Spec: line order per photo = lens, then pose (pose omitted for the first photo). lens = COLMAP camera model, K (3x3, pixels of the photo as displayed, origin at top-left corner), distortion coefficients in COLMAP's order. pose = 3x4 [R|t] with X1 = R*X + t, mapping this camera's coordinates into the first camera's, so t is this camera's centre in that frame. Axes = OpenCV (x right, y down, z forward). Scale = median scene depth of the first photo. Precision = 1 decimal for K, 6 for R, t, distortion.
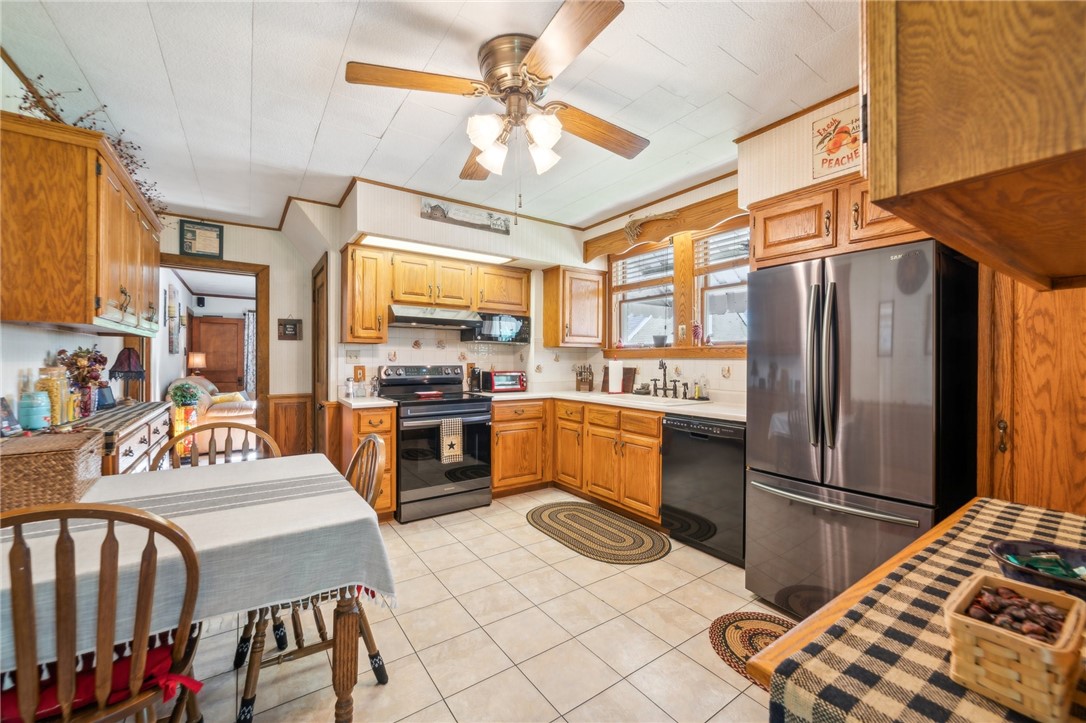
lens RADIAL K [[422.4, 0, 546.1], [0, 422.4, 360.7], [0, 0, 1]] dist [-0.000609, -0.000052]
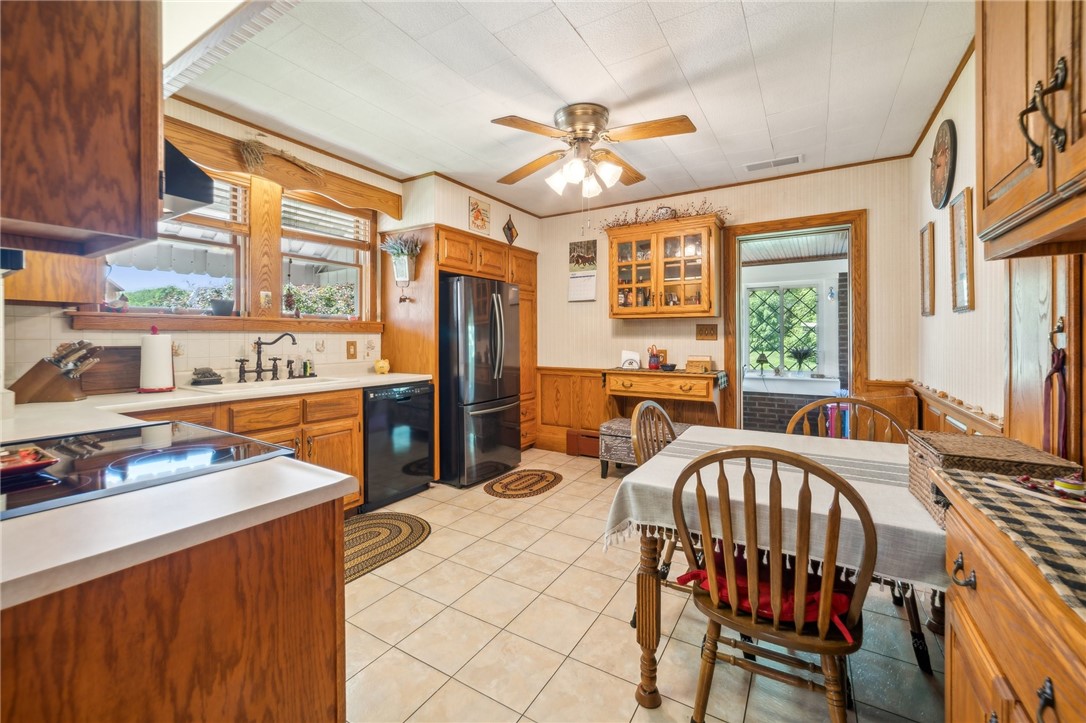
lens RADIAL K [[443.5, 0, 530.6], [0, 443.5, 338.9], [0, 0, 1]] dist [-0.001502, 0.000483]
pose [[-0.366652, -0.004968, 0.930345, -0.675899], [0.003079, 0.999974, 0.006553, 0.004274], [-0.930353, 0.005267, -0.366627, 0.846855]]
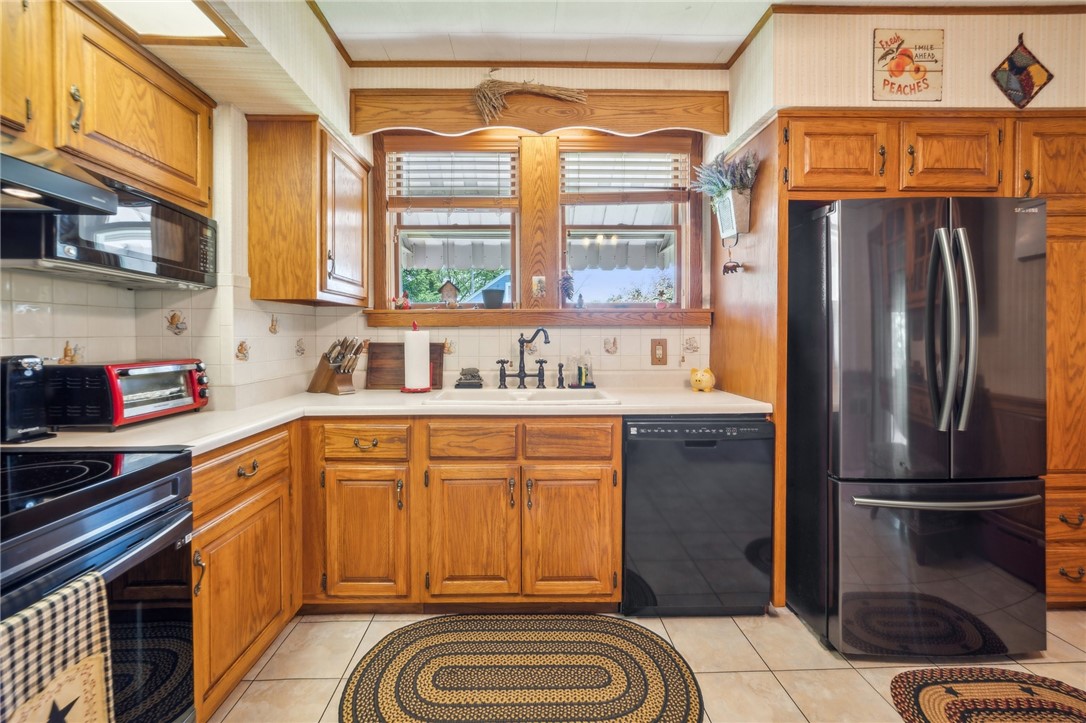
lens RADIAL K [[443.5, 0, 530.6], [0, 443.5, 338.9], [0, 0, 1]] dist [-0.001502, 0.000483]
pose [[0.564940, -0.014441, 0.825006, -0.257910], [0.007446, 0.999895, 0.012404, 0.004918], [-0.825099, -0.000865, 0.564988, 0.627770]]
